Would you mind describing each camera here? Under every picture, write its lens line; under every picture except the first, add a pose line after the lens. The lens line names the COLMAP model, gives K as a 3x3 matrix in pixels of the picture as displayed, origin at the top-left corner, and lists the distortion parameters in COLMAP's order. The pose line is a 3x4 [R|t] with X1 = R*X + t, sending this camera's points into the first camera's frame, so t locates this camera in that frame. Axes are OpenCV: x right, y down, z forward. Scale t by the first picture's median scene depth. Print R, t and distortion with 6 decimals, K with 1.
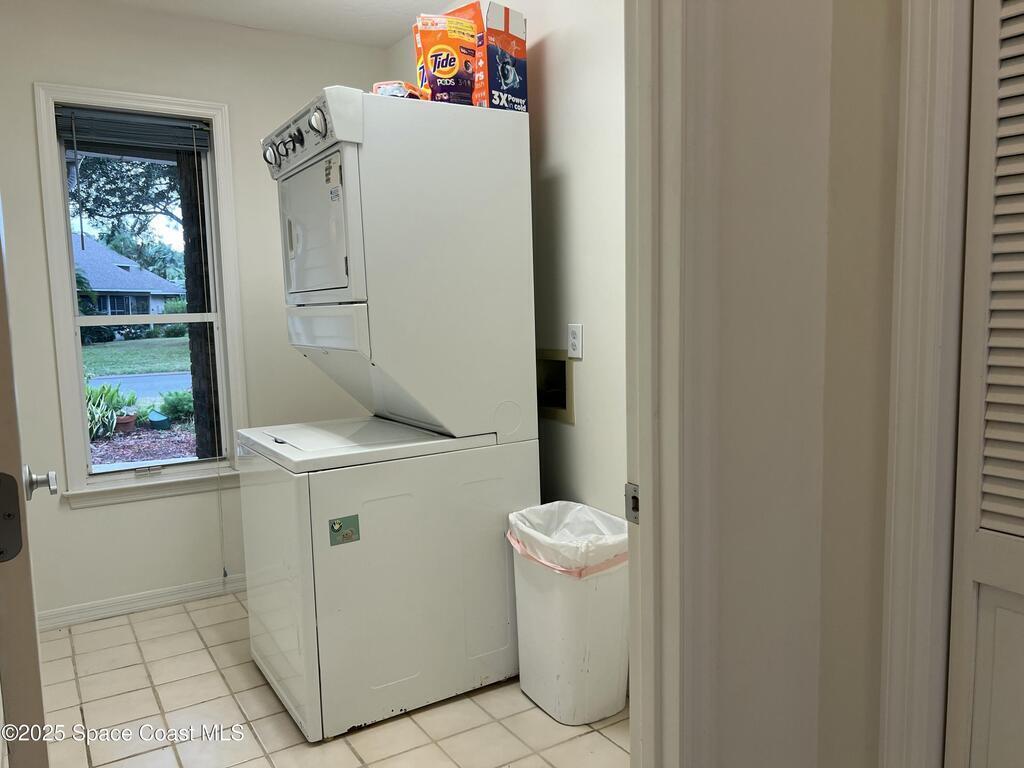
lens RADIAL K [[772.8, 0, 513.8], [0, 772.8, 386.6], [0, 0, 1]] dist [0.005275, 0.000071]
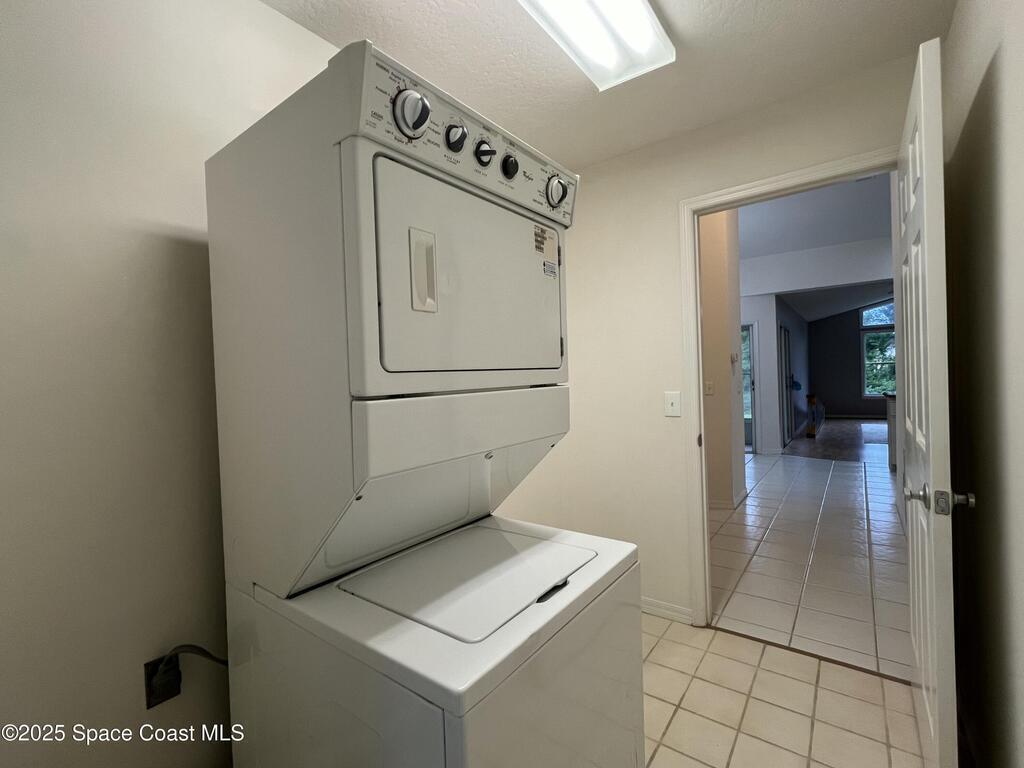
lens RADIAL K [[458.3, 0, 512.0], [0, 458.3, 384.0], [0, 0, 1]] dist [0.000021, -0.000078]
pose [[-0.351059, 0.021203, 0.936113, -0.700489], [0.143868, 0.989094, 0.031550, -0.129960], [-0.925235, 0.145753, -0.350281, 1.203754]]
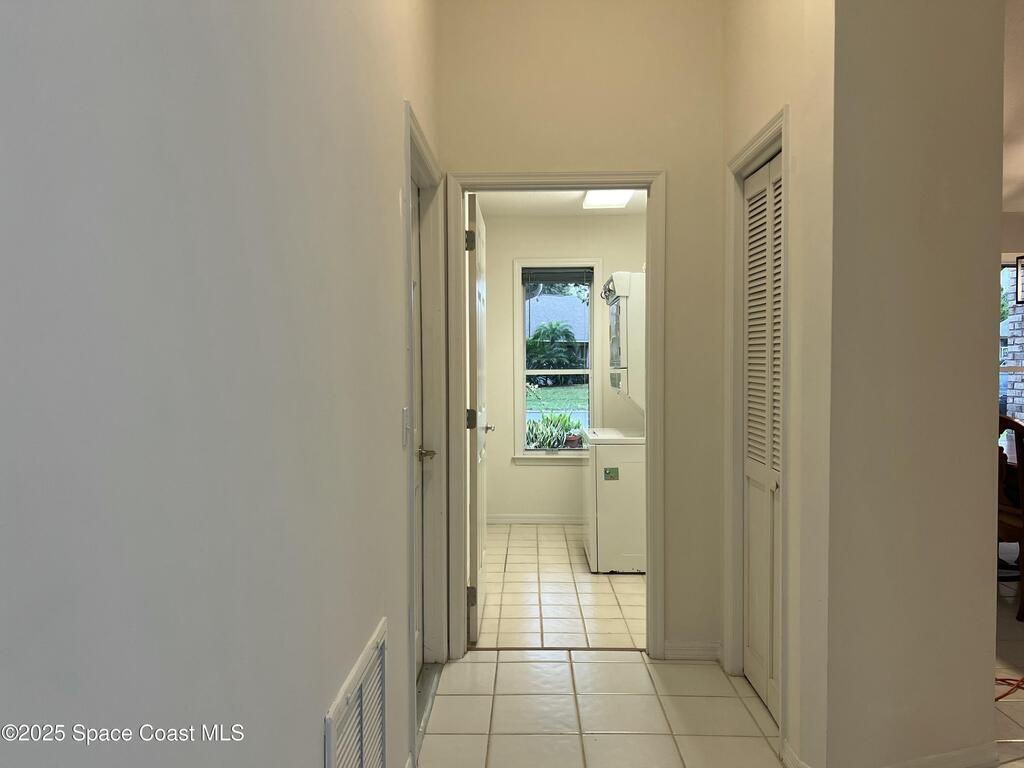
lens RADIAL K [[771.1, 0, 507.7], [0, 771.1, 386.4], [0, 0, 1]] dist [0.078174, -0.085722]
pose [[0.827211, 0.037129, -0.560663, 0.700510], [-0.071997, 0.996593, -0.040228, 0.047866], [0.557259, 0.073643, 0.827066, -0.907007]]
